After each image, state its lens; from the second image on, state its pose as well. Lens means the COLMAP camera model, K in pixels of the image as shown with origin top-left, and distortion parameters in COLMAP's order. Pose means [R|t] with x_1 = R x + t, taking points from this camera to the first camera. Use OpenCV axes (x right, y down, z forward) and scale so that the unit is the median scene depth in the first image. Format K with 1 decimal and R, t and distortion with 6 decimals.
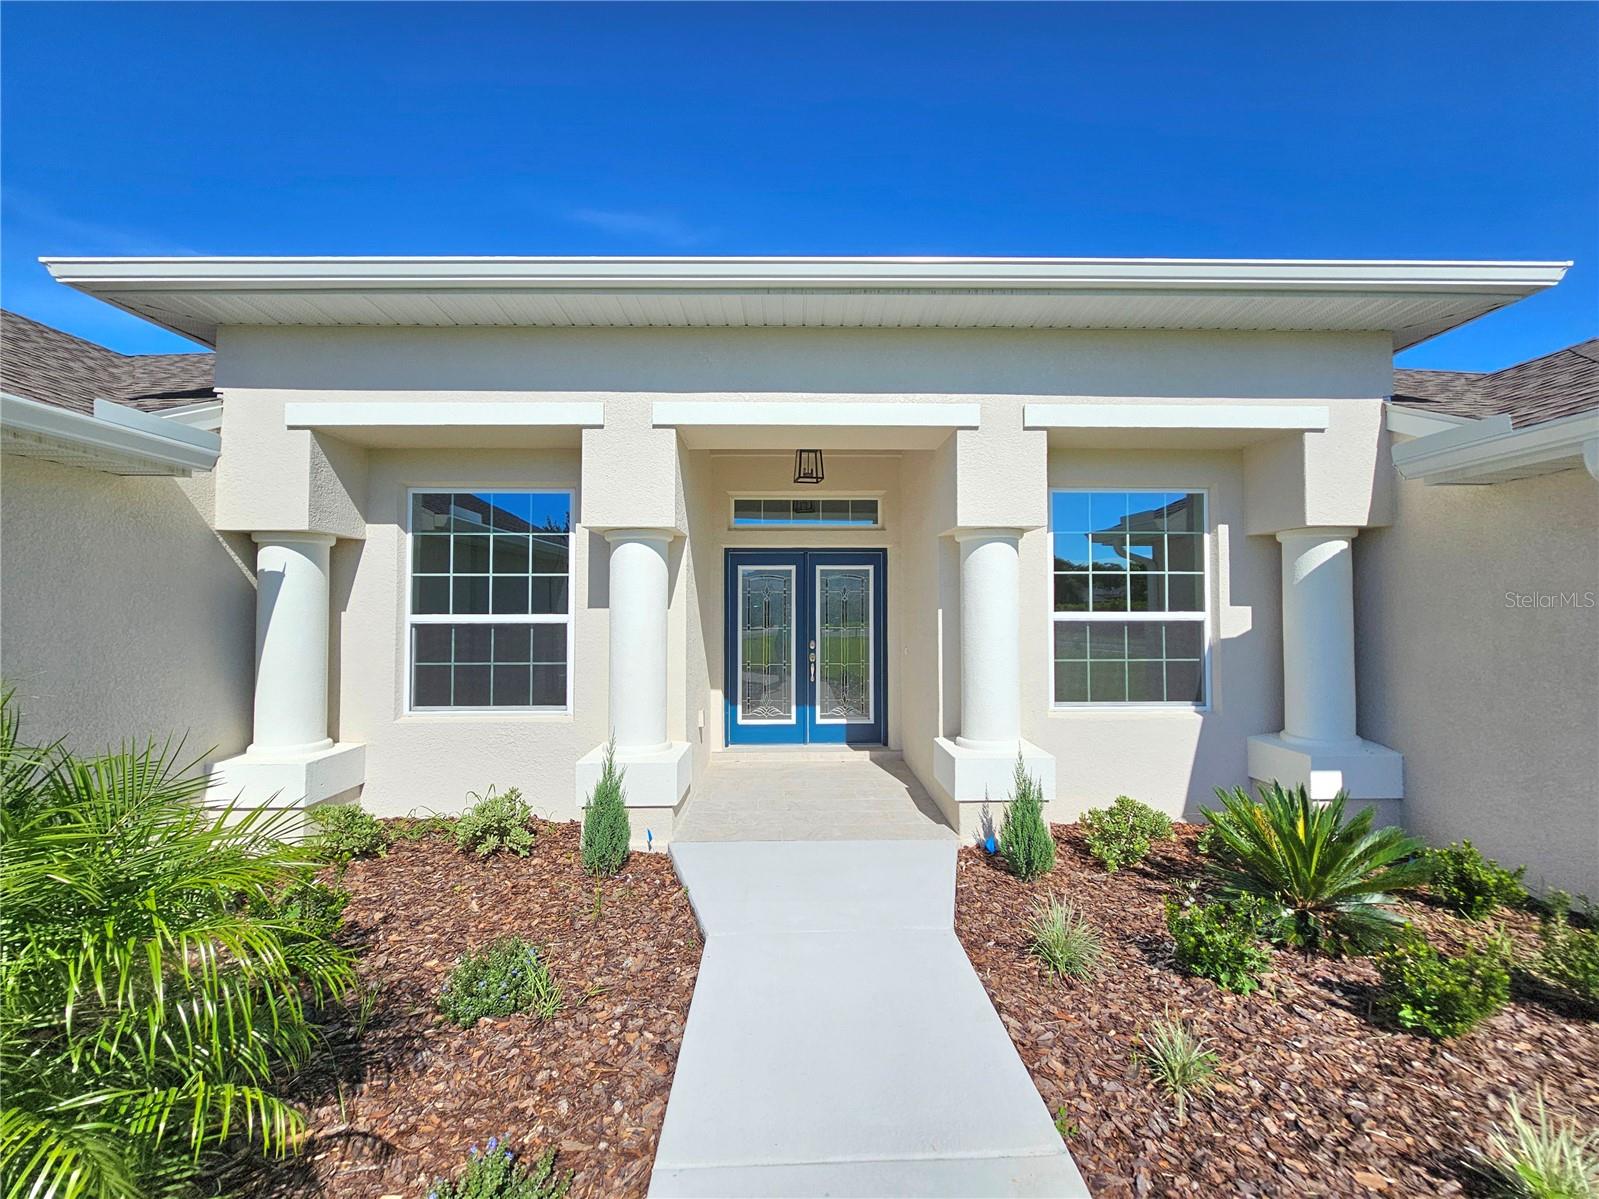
lens RADIAL K [[654.8, 0, 800.7], [0, 654.8, 599.8], [0, 0, 1]] dist [-0.001633, -0.000541]
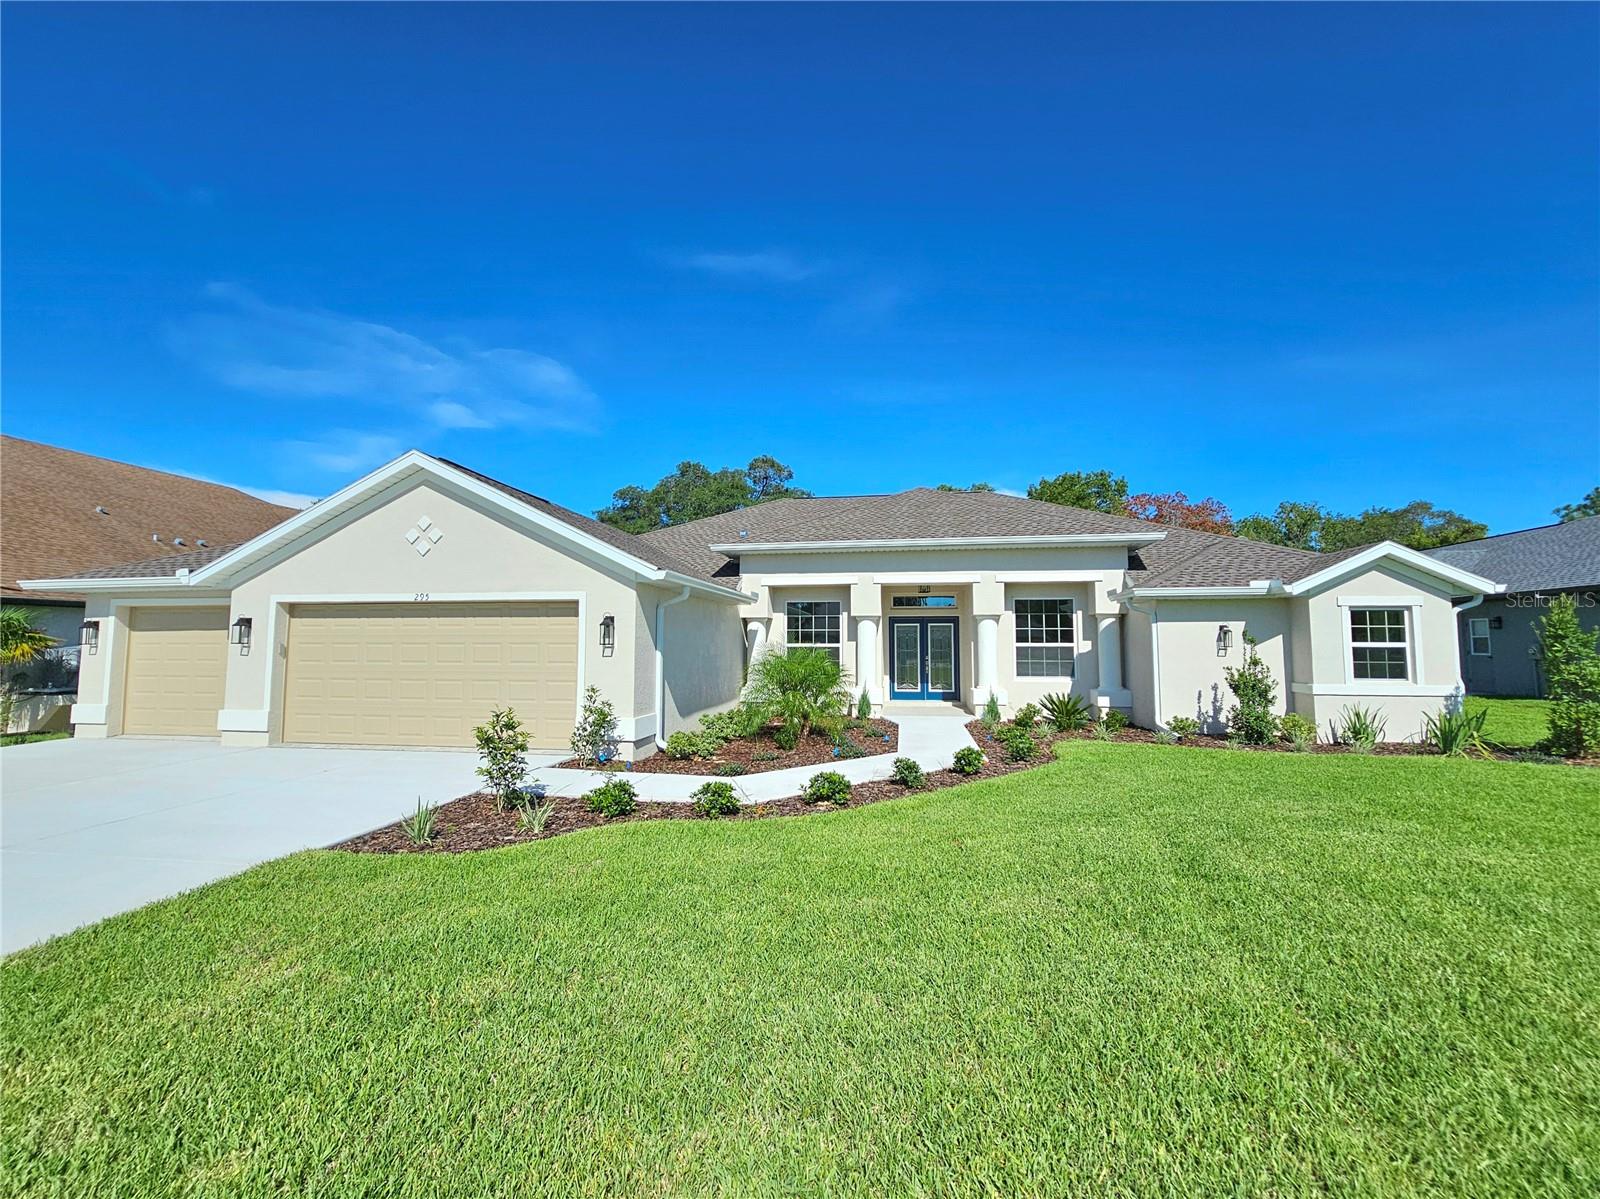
lens RADIAL K [[655.2, 0, 804.9], [0, 655.2, 598.5], [0, 0, 1]] dist [-0.001633, -0.000541]
pose [[0.985190, -0.010681, -0.171131, -0.011382], [0.001218, 0.998469, -0.055304, -0.017440], [0.171460, 0.054276, 0.983695, -1.870684]]
